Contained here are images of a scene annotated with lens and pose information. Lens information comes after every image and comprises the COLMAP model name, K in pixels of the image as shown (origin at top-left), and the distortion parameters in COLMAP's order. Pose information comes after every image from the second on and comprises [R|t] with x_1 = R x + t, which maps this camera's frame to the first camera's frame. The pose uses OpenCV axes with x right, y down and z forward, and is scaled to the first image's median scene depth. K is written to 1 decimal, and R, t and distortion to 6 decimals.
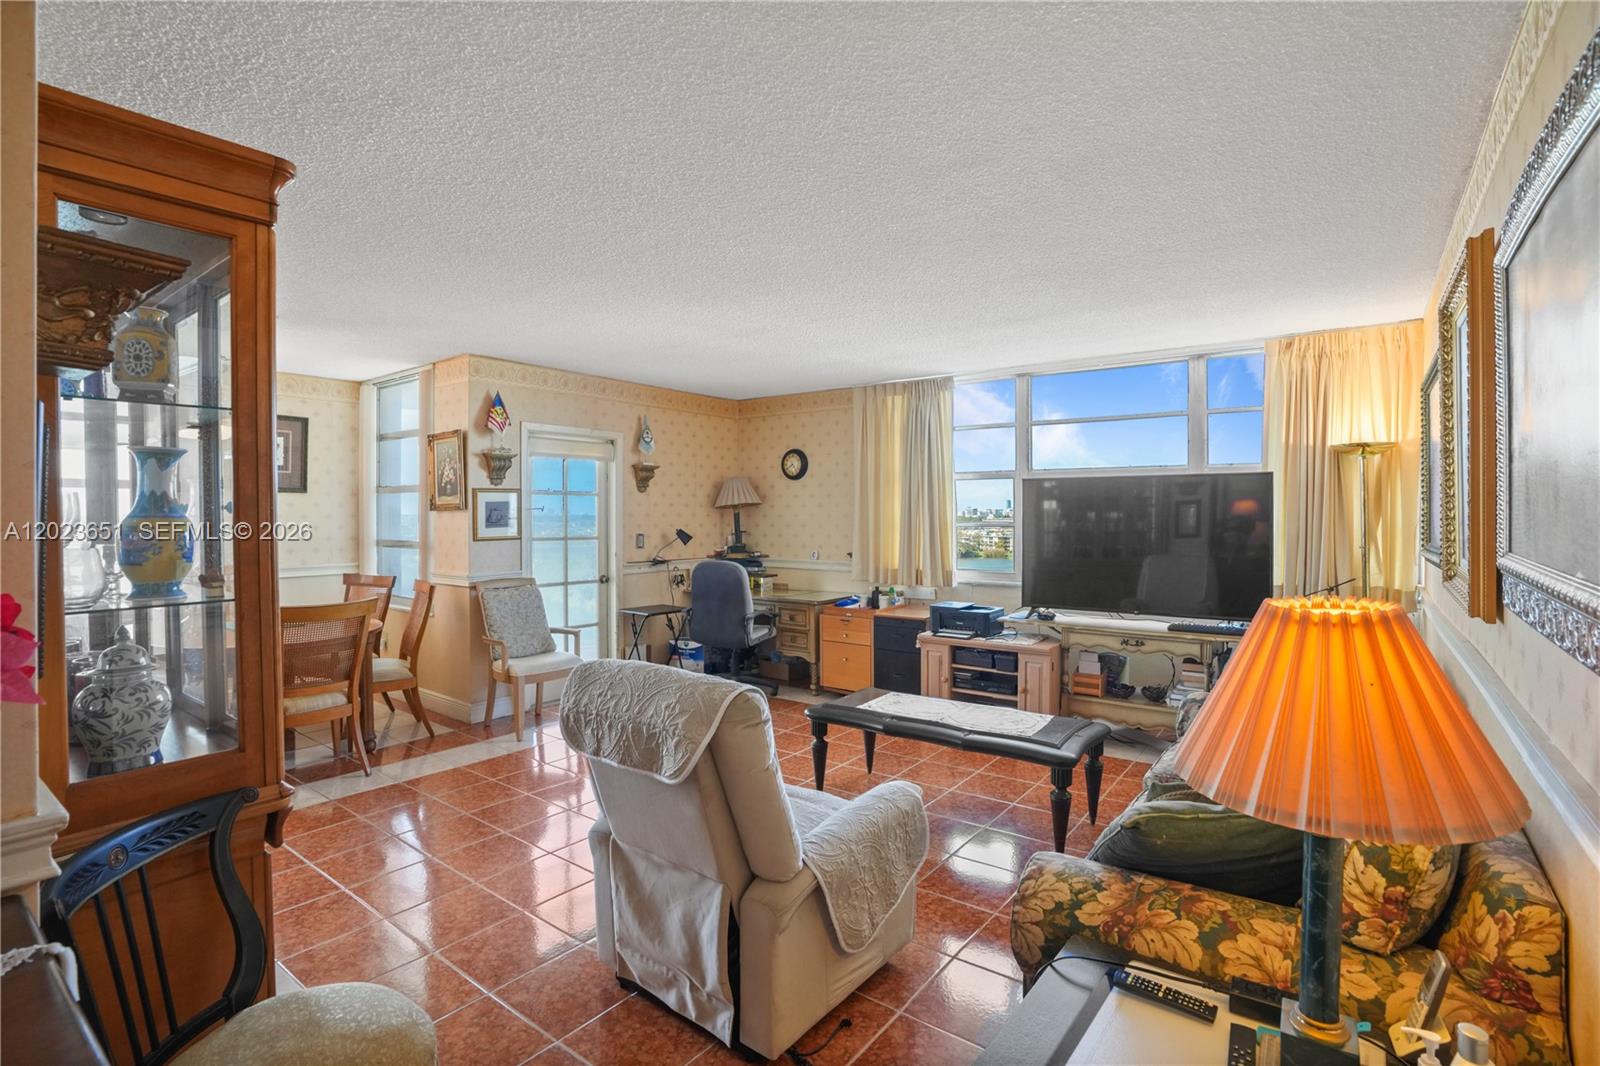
lens RADIAL K [[779.9, 0, 804.2], [0, 779.9, 525.4], [0, 0, 1]] dist [-0.071203, 0.029778]
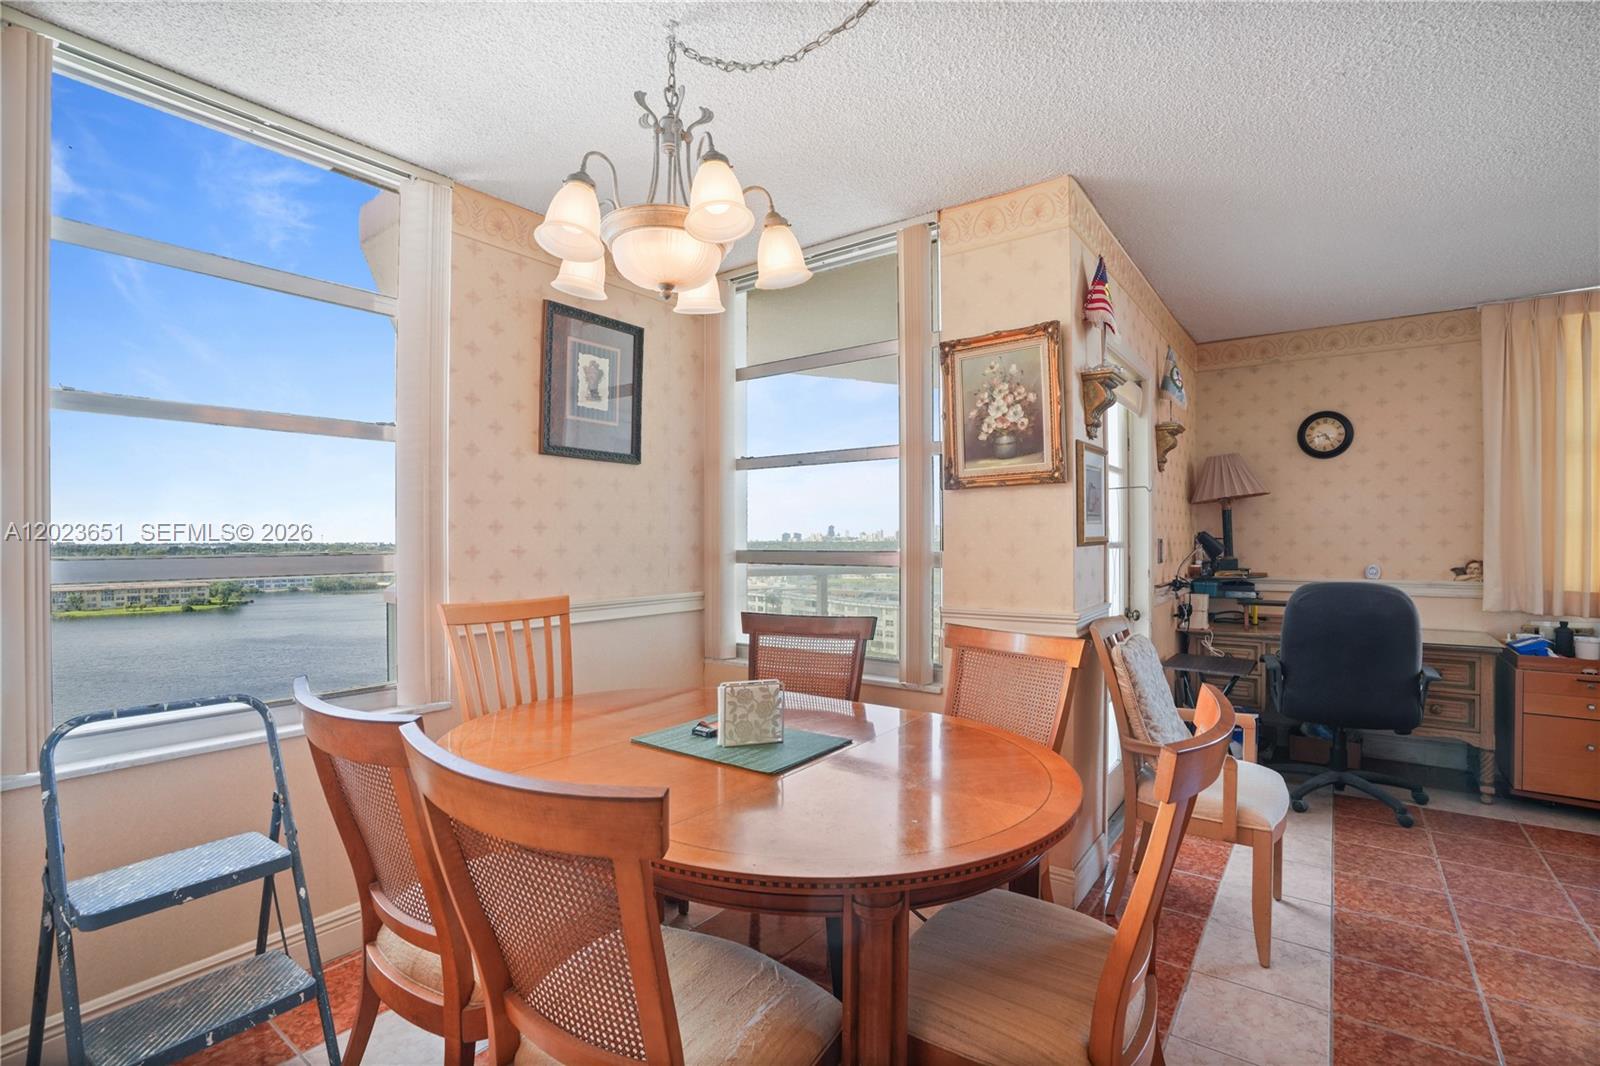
lens RADIAL K [[728.1, 0, 817.7], [0, 728.1, 540.5], [0, 0, 1]] dist [-0.028910, 0.000263]
pose [[0.999887, -0.004594, 0.014297, -0.514783], [0.004700, 0.999962, -0.007364, 0.015865], [-0.014262, 0.007430, 0.999871, 0.458403]]
